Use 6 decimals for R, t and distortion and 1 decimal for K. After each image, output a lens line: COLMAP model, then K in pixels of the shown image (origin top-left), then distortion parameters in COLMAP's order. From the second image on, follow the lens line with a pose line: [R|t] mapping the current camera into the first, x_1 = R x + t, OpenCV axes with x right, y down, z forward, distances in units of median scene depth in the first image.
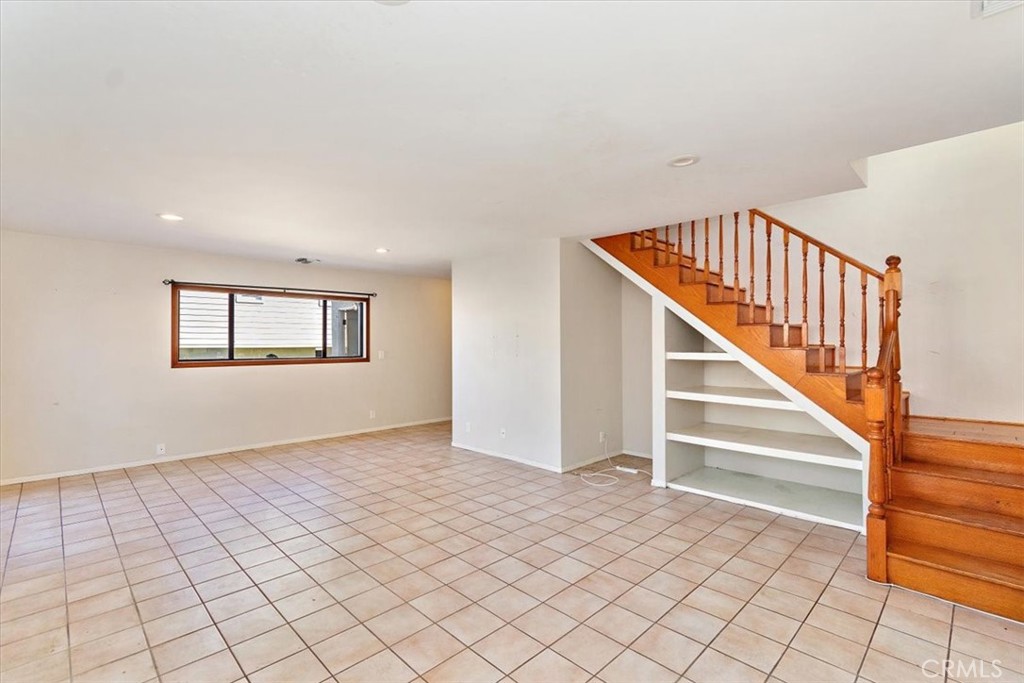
lens RADIAL K [[472.9, 0, 518.1], [0, 472.9, 340.0], [0, 0, 1]] dist [-0.009730, -0.007800]
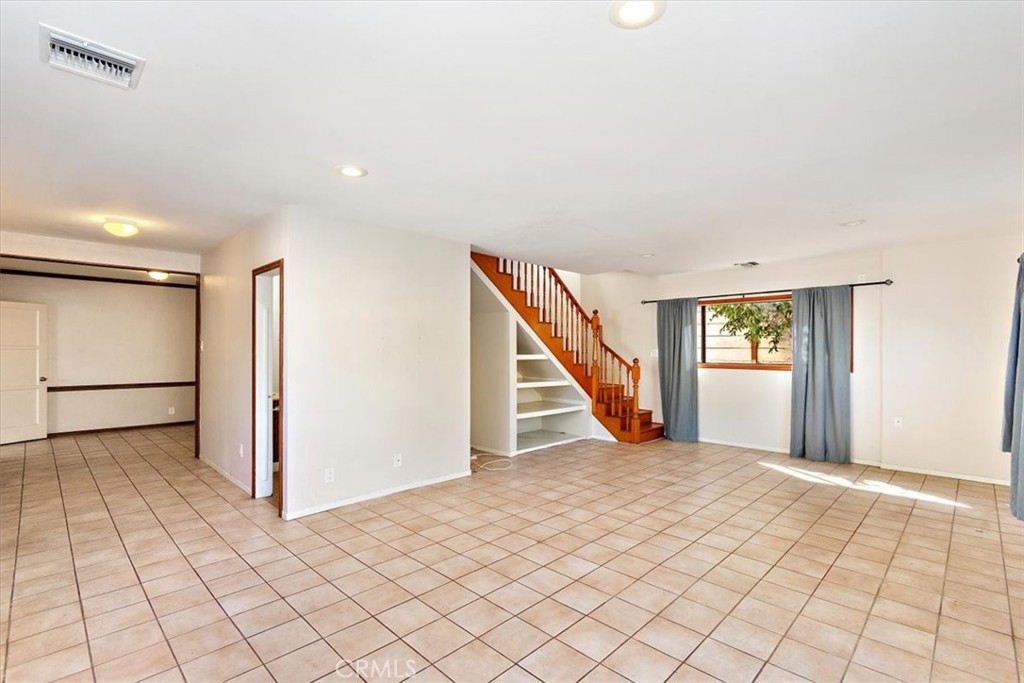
lens RADIAL K [[472.9, 0, 518.8], [0, 472.9, 348.9], [0, 0, 1]] dist [-0.009730, -0.007800]
pose [[-0.017679, 0.005328, 0.999830, -1.128736], [-0.007911, 0.999954, -0.005468, 0.017516], [-0.999812, -0.008006, -0.017636, 1.109316]]
